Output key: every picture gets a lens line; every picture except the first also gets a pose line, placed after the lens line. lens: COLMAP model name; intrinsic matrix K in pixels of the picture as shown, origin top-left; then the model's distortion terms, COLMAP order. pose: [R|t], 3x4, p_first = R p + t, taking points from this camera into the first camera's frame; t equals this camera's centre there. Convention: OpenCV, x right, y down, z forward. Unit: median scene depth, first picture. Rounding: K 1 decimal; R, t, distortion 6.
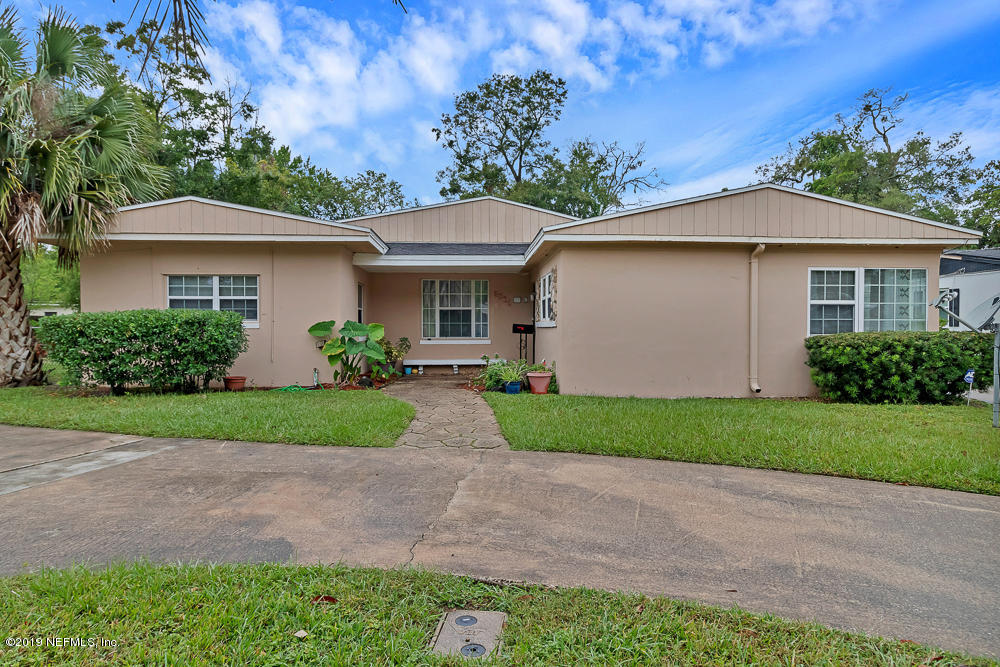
lens RADIAL K [[594.8, 0, 499.8], [0, 594.8, 333.3], [0, 0, 1]] dist [-0.001850, -0.000466]
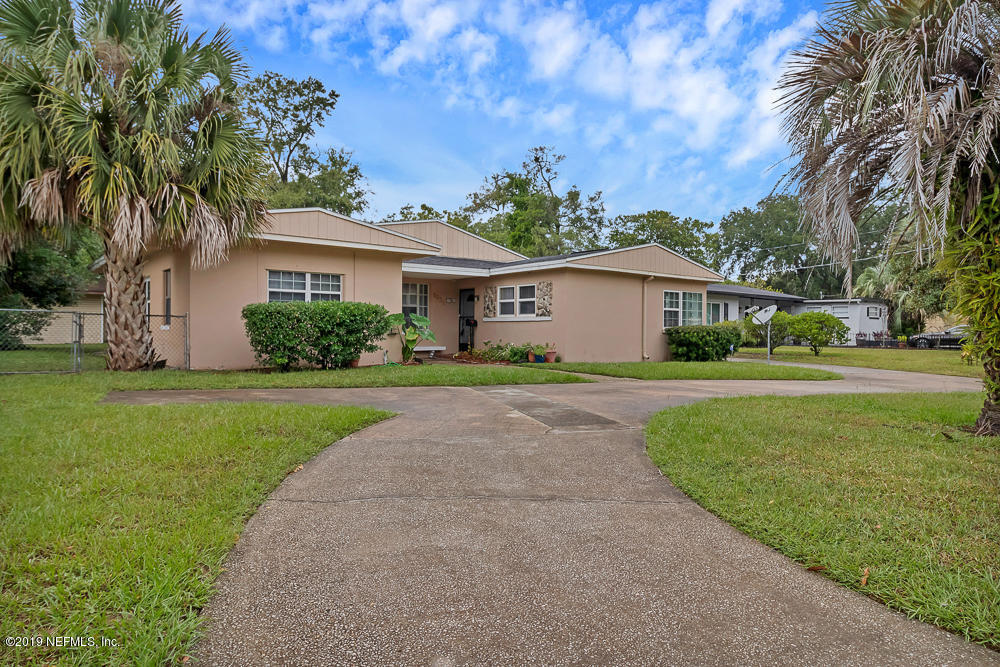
lens RADIAL K [[610.7, 0, 500.4], [0, 610.7, 335.2], [0, 0, 1]] dist [-0.007350, -0.002149]
pose [[0.812989, 0.001072, 0.582278, -0.871424], [-0.003584, 0.999989, 0.003164, 0.021173], [-0.582268, -0.004659, 0.812984, -0.204529]]
